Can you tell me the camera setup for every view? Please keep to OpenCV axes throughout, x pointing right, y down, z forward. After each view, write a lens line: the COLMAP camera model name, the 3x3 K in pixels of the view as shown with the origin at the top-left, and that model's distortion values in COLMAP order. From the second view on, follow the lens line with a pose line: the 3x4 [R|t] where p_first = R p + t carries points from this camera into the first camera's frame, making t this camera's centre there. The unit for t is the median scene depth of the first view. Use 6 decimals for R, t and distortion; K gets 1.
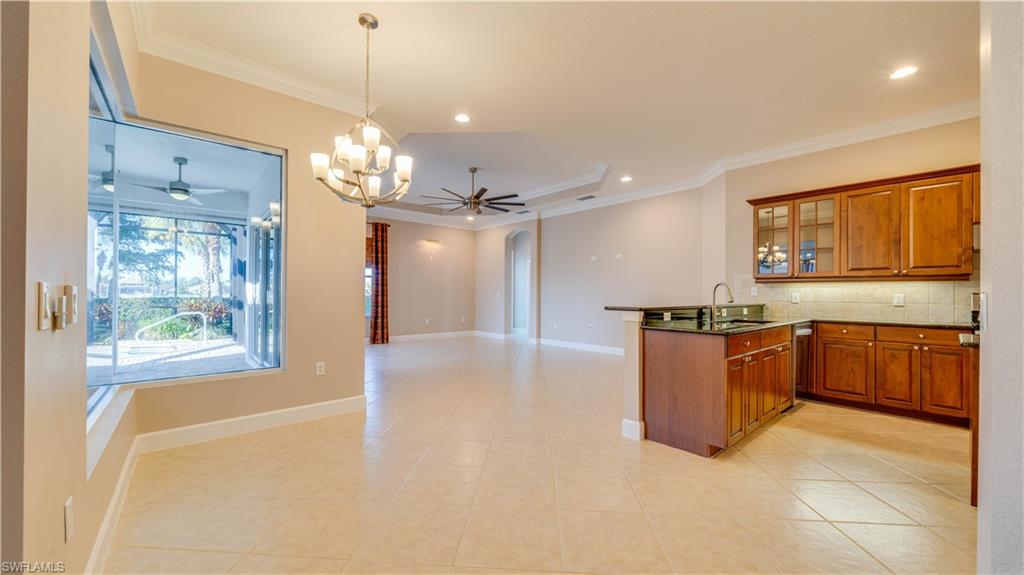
lens RADIAL K [[386.5, 0, 507.5], [0, 386.5, 291.1], [0, 0, 1]] dist [-0.005014, -0.001091]
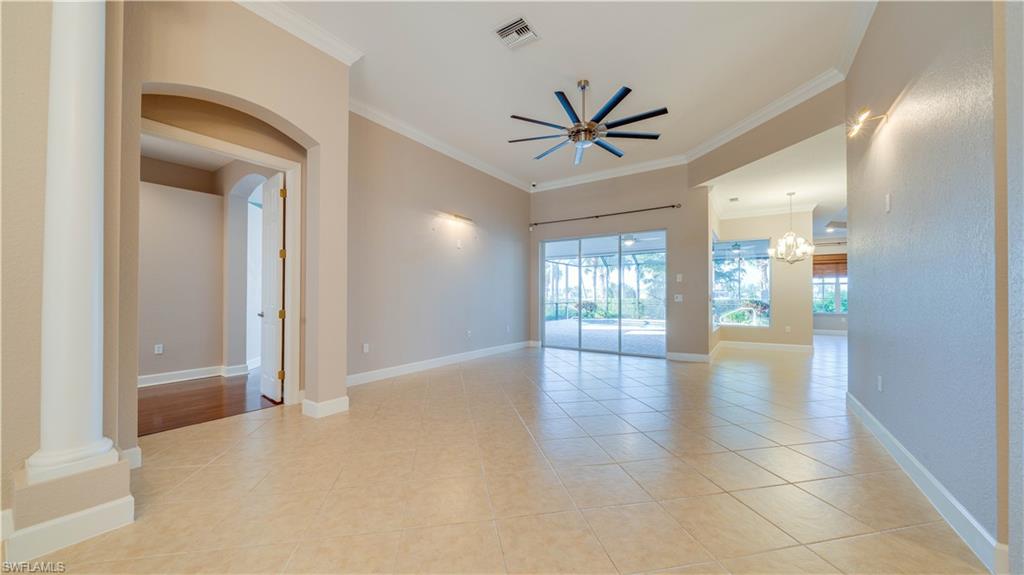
lens RADIAL K [[362.6, 0, 516.1], [0, 362.6, 285.5], [0, 0, 1]] dist [-0.001906, -0.000177]
pose [[0.282489, -0.032426, -0.958722, 0.446624], [0.014651, 0.999458, -0.029487, -0.011335], [0.959159, -0.005716, 0.282810, -0.446160]]
